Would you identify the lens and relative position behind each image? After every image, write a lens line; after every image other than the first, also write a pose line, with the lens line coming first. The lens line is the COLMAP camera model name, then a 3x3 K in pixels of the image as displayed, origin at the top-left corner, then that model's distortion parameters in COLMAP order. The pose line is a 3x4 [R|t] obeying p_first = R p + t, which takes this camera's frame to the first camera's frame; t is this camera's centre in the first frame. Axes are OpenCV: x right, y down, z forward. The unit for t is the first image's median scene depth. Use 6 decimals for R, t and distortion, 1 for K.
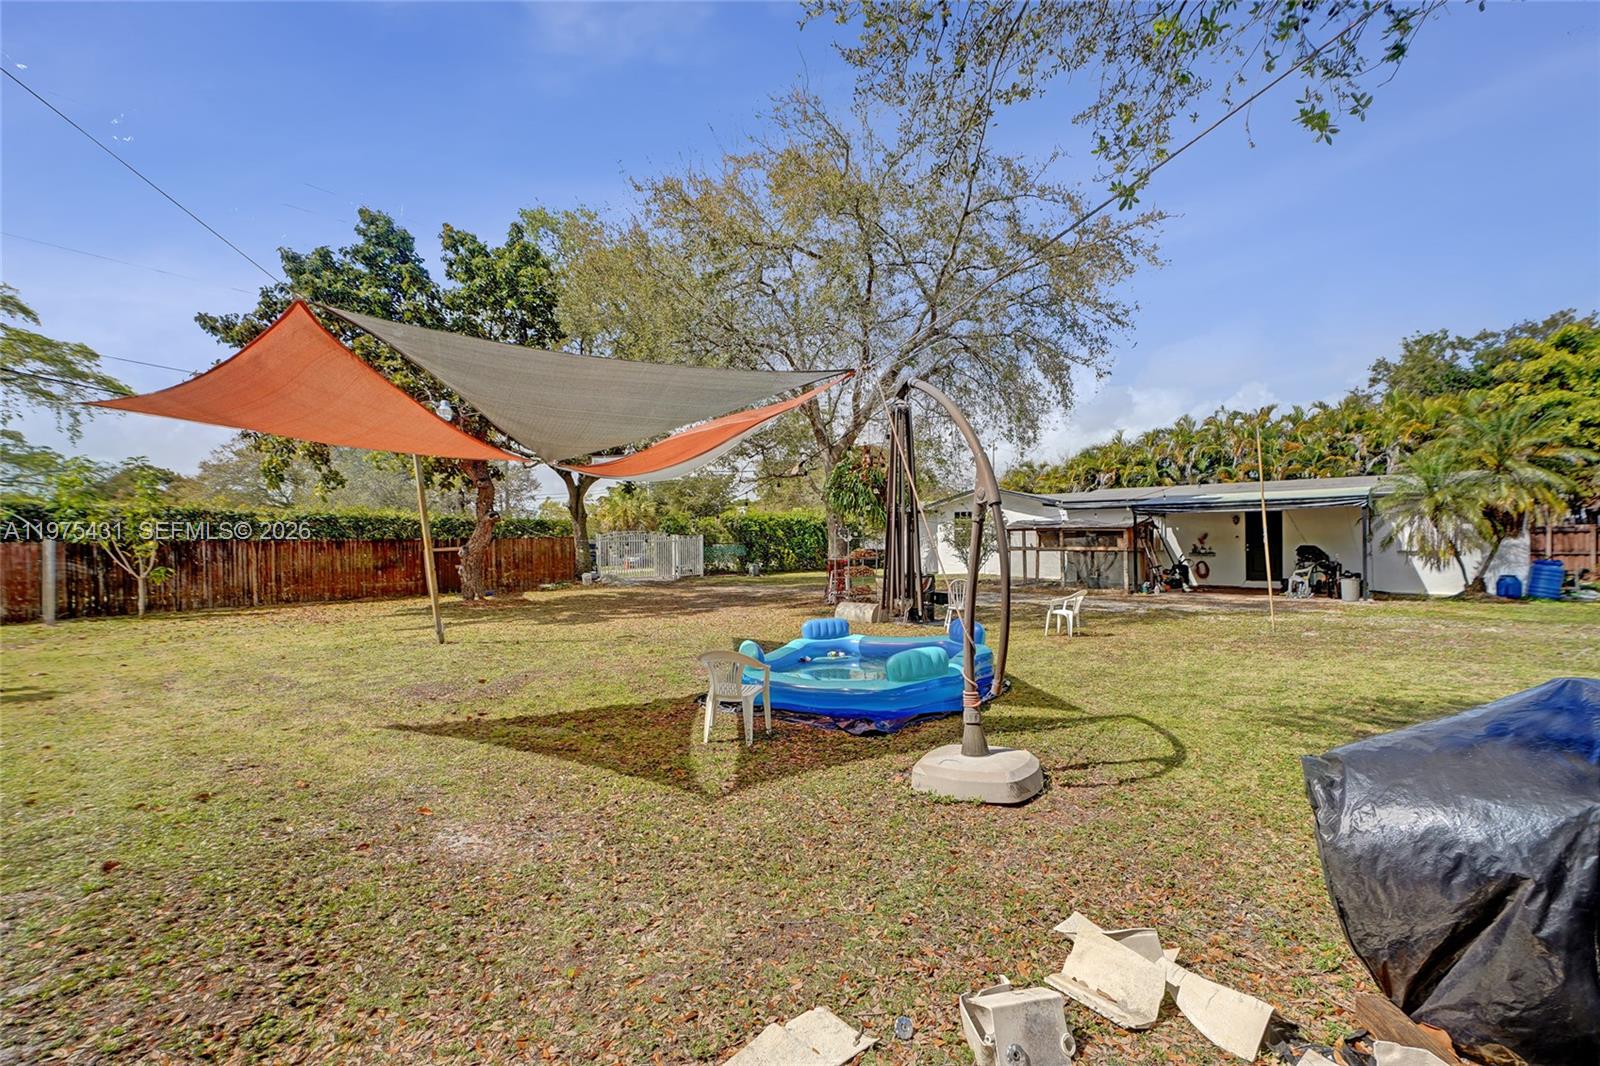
lens RADIAL K [[708.8, 0, 796.6], [0, 708.8, 545.1], [0, 0, 1]] dist [-0.013840, 0.005328]
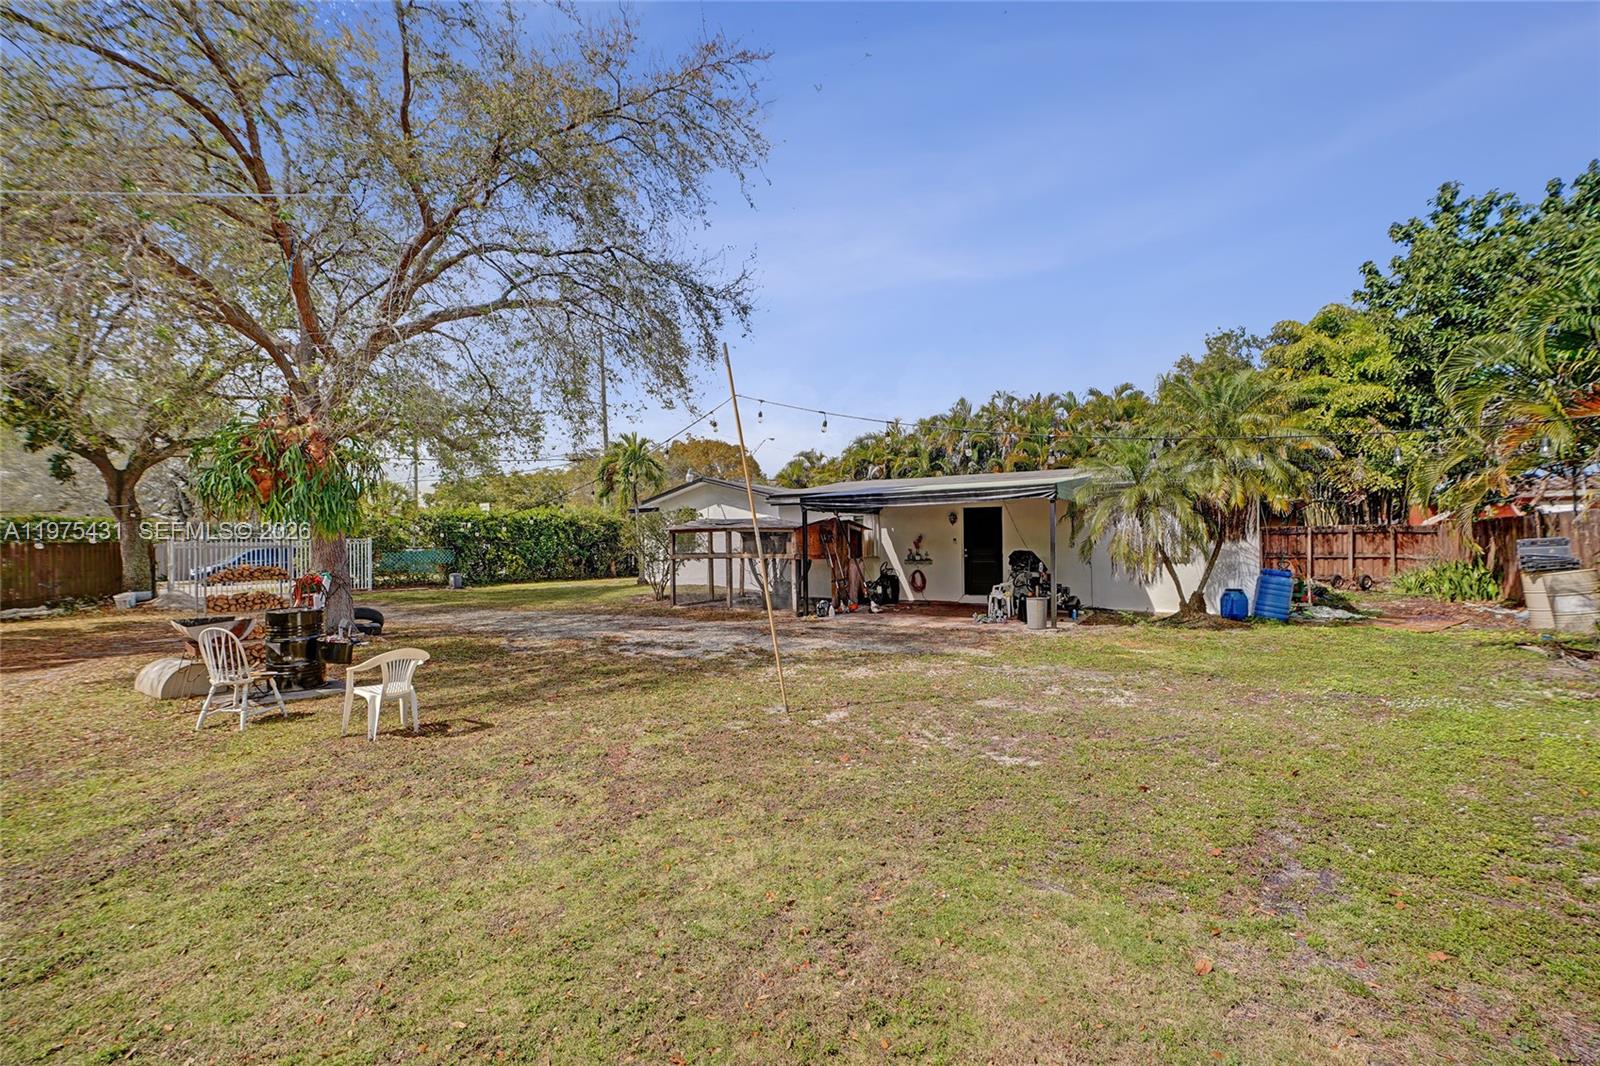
lens RADIAL K [[708.8, 0, 801.9], [0, 708.8, 526.7], [0, 0, 1]] dist [-0.013840, 0.005328]
pose [[0.989258, 0.000310, 0.146178, 0.302861], [0.003388, 0.999680, -0.025049, -0.006201], [-0.146139, 0.025275, 0.988941, 0.210712]]
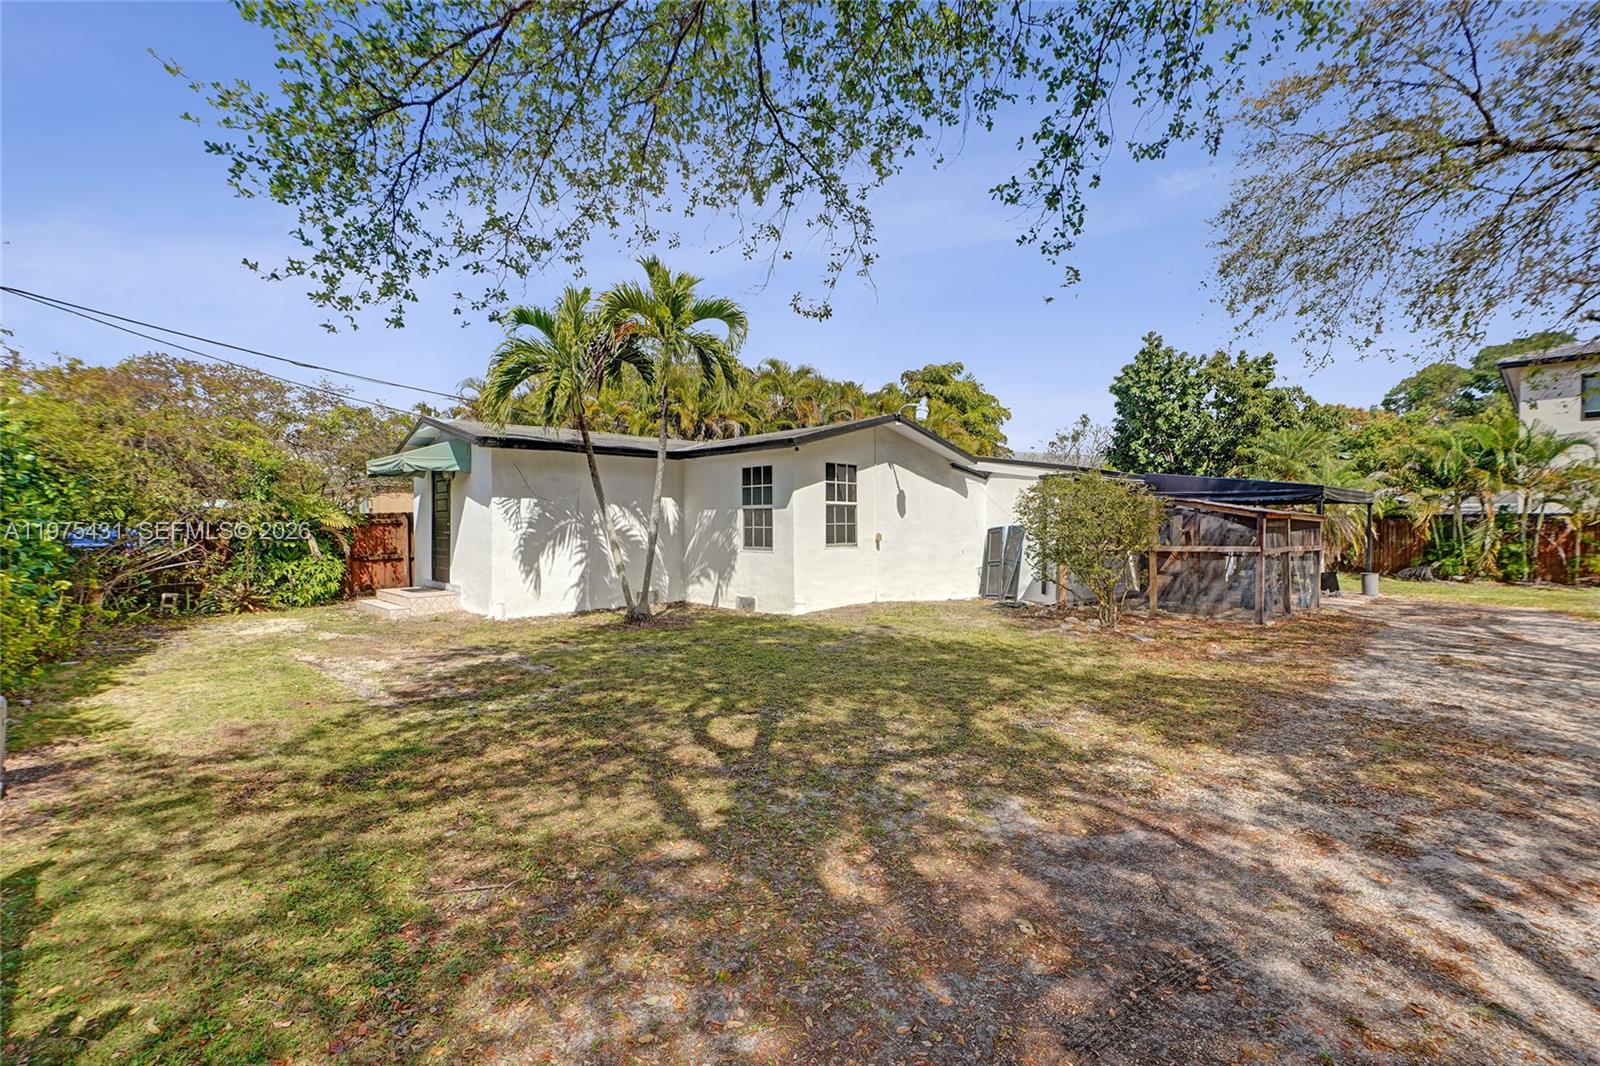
lens RADIAL K [[708.8, 0, 799.4], [0, 708.8, 543.6], [0, 0, 1]] dist [-0.013840, 0.005328]
pose [[0.119455, -0.020301, 0.992632, -0.244338], [-0.005726, 0.999760, 0.021136, -0.009107], [-0.992823, -0.008209, 0.119311, 1.189022]]
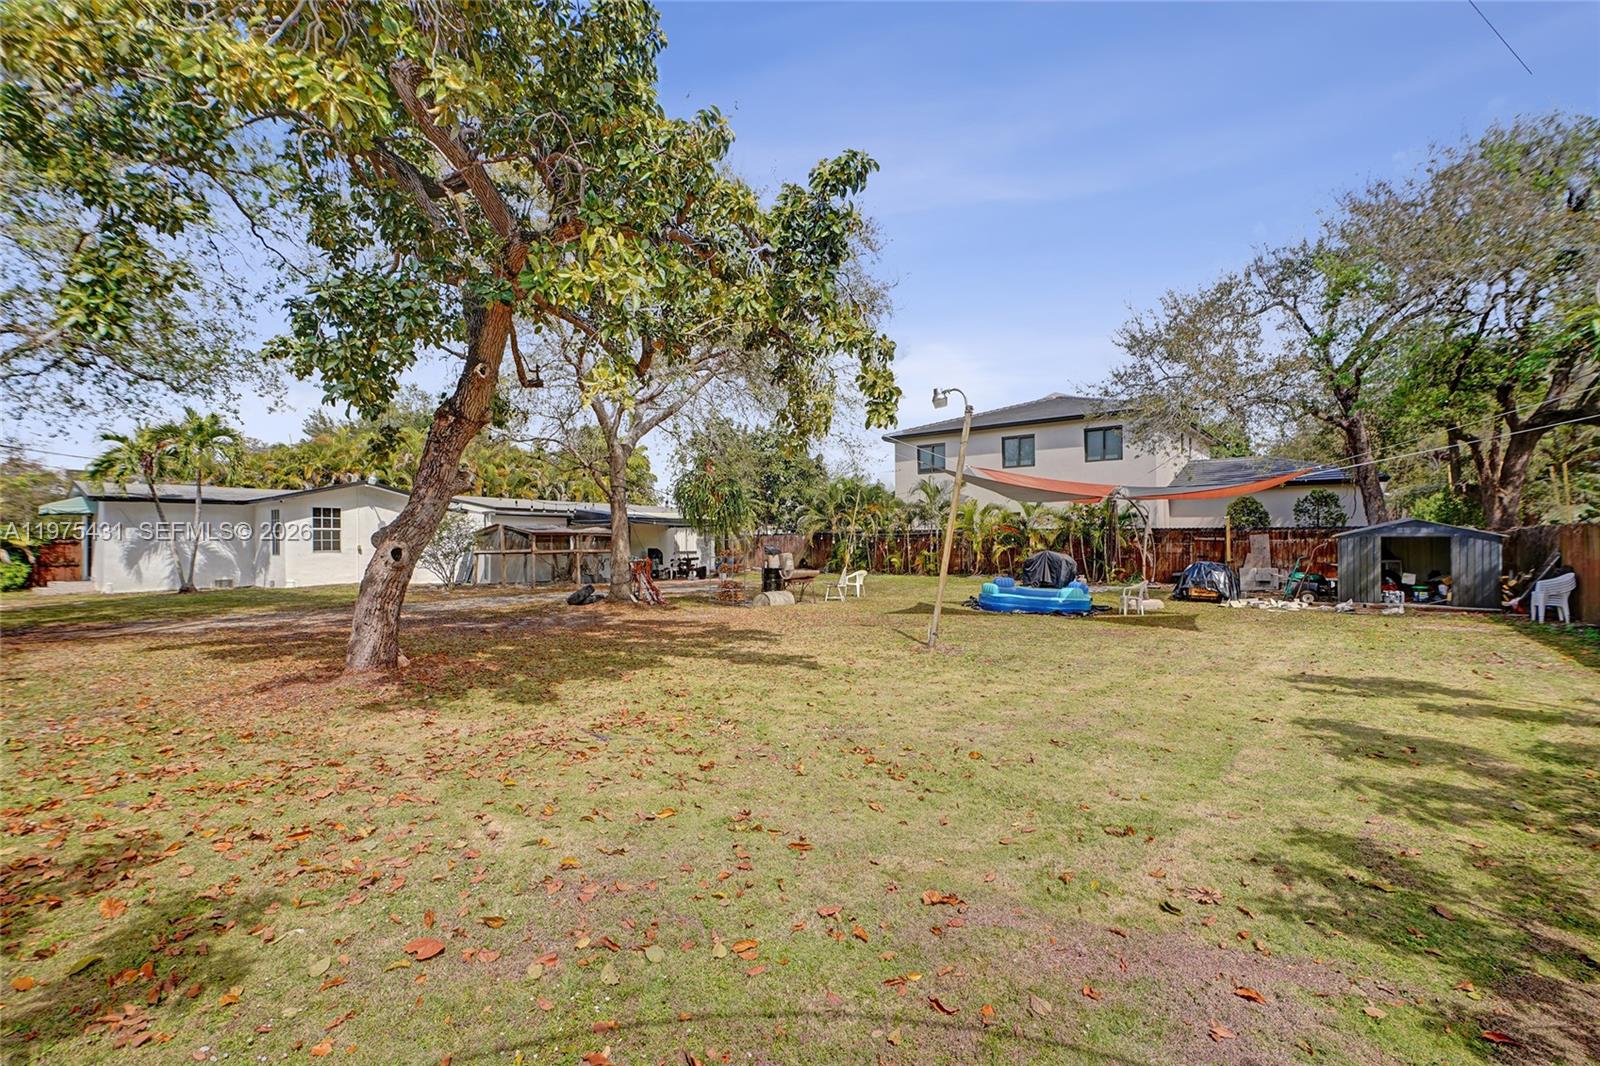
lens RADIAL K [[708.8, 0, 800.8], [0, 708.8, 530.4], [0, 0, 1]] dist [-0.013840, 0.005328]
pose [[-0.026181, 0.025536, 0.999331, -0.711114], [0.006448, 0.999657, -0.025375, 0.002806], [-0.999636, 0.005779, -0.026337, 0.587500]]
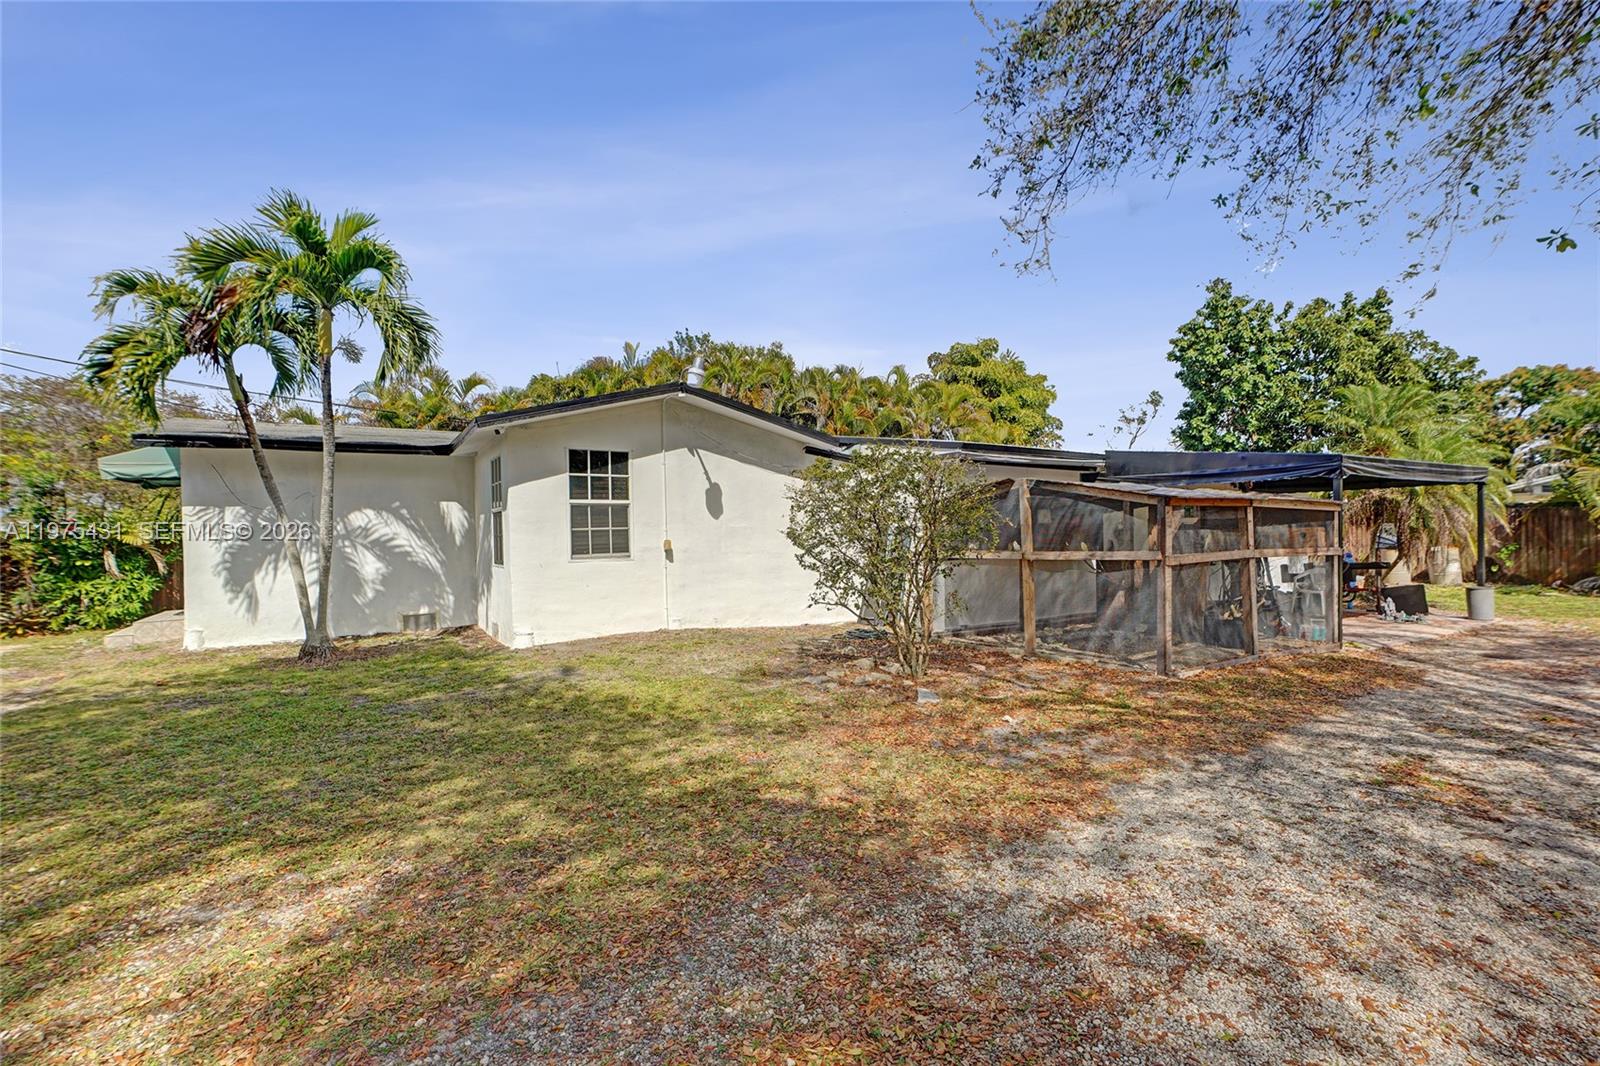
lens RADIAL K [[708.8, 0, 798.6], [0, 708.8, 546.3], [0, 0, 1]] dist [-0.013840, 0.005328]
pose [[0.317157, -0.015615, 0.948244, -0.062617], [0.012135, 0.999849, 0.012406, -0.006510], [-0.948295, 0.007573, 0.317299, 0.984227]]
